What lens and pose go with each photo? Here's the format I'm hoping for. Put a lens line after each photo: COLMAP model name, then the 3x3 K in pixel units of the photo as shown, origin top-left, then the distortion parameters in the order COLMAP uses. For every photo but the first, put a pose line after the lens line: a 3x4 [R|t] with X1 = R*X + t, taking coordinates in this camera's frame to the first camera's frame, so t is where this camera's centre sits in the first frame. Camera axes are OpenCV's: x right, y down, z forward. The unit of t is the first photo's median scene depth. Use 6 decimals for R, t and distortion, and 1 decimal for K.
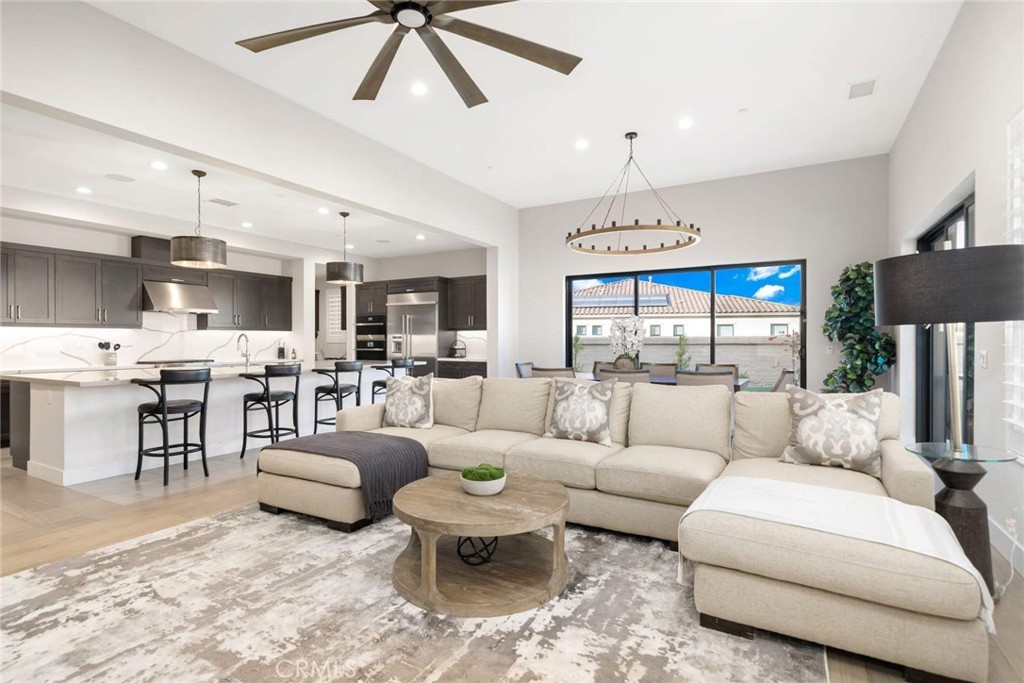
lens RADIAL K [[508.8, 0, 512.0], [0, 508.8, 341.5], [0, 0, 1]] dist [0.000096, -0.000021]
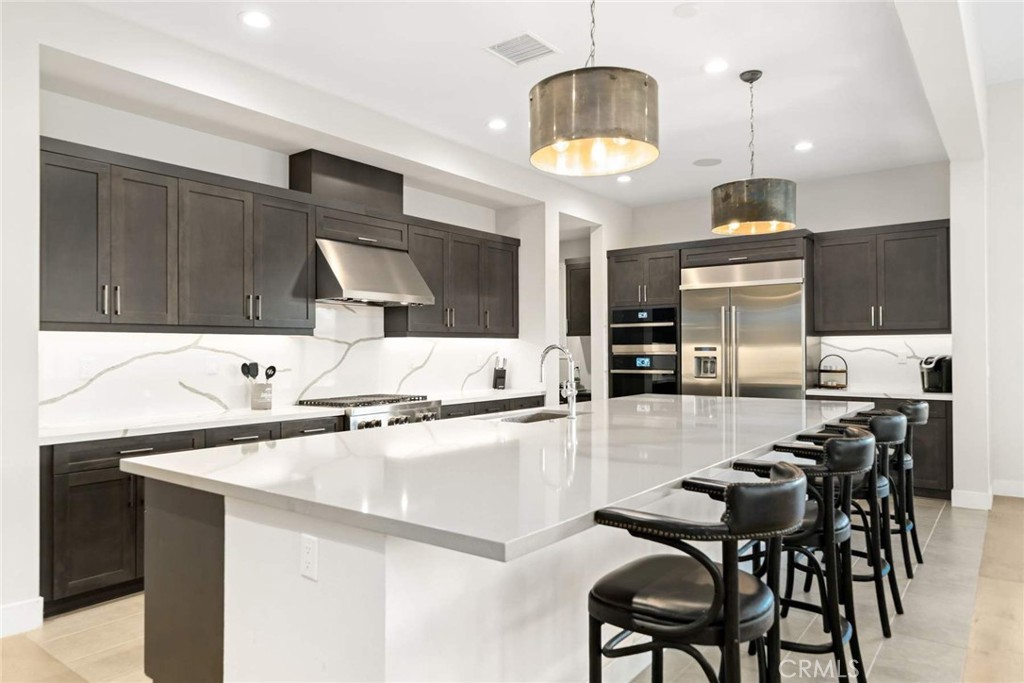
lens RADIAL K [[663.4, 0, 502.8], [0, 663.4, 352.4], [0, 0, 1]] dist [-0.004446, -0.001049]
pose [[0.991100, -0.002437, -0.133096, -0.364155], [0.002834, 0.999992, 0.002796, -0.007548], [0.133088, -0.003149, 0.991099, 0.304048]]
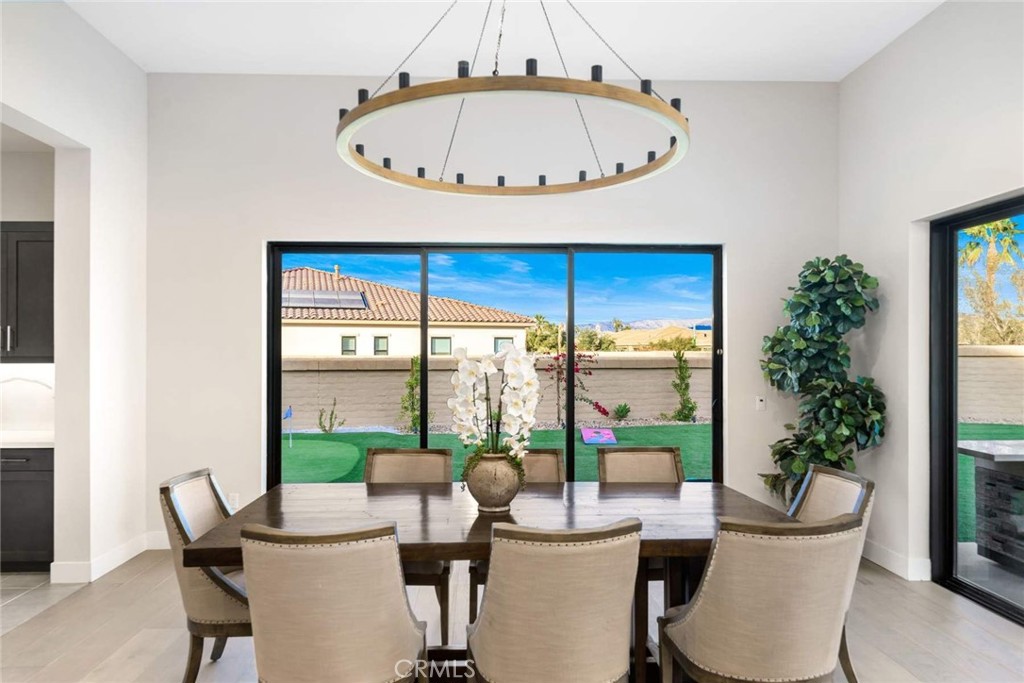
lens RADIAL K [[663.4, 0, 502.8], [0, 663.4, 352.4], [0, 0, 1]] dist [-0.004446, -0.001049]
pose [[0.857104, 0.004030, 0.515127, -0.015584], [-0.003683, 0.999992, -0.001694, -0.028566], [-0.515130, -0.000445, 0.857112, 0.365059]]
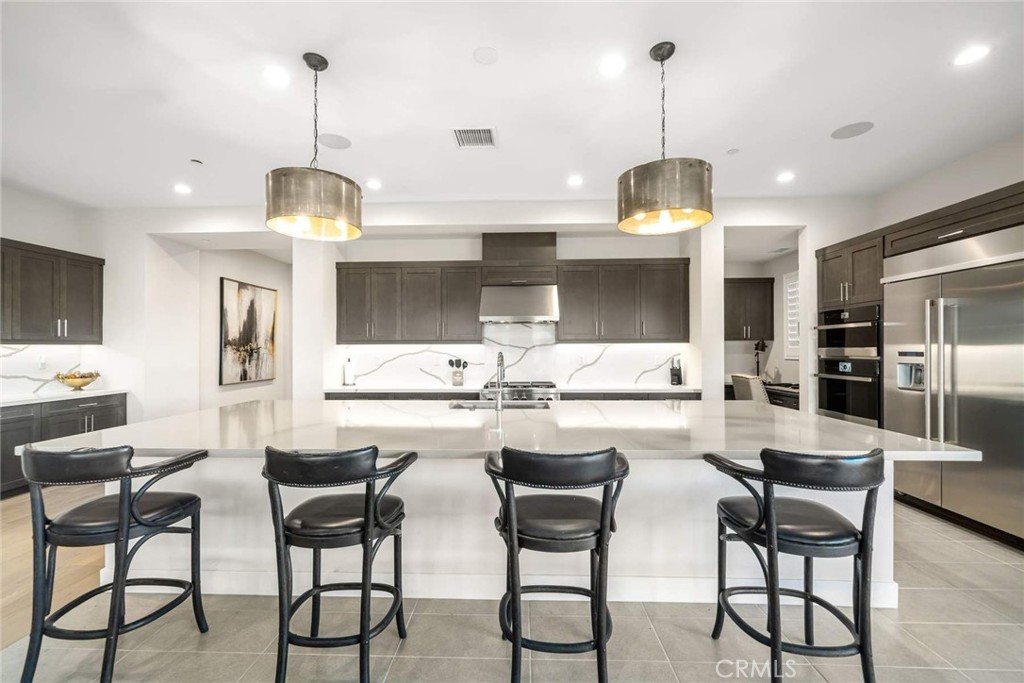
lens RADIAL K [[421.7, 0, 508.4], [0, 421.7, 346.0], [0, 0, 1]] dist [-0.000339, -0.000205]
pose [[0.467472, -0.003009, -0.884003, -0.075966], [0.002089, 0.999995, -0.002299, -0.015688], [0.884006, -0.000772, 0.467476, 0.568409]]
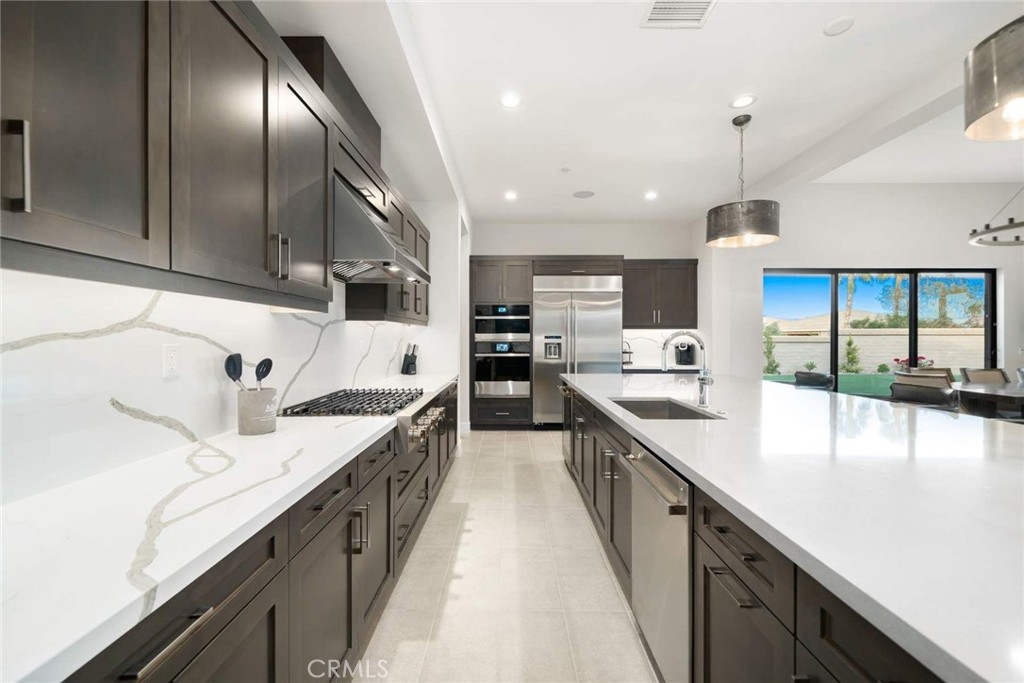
lens RADIAL K [[421.7, 0, 508.4], [0, 421.7, 346.0], [0, 0, 1]] dist [-0.000339, -0.000205]
pose [[0.865586, -0.006205, 0.500722, -0.607493], [-0.002540, 0.999856, 0.016780, -0.005965], [-0.500754, -0.015796, 0.865445, 0.553823]]
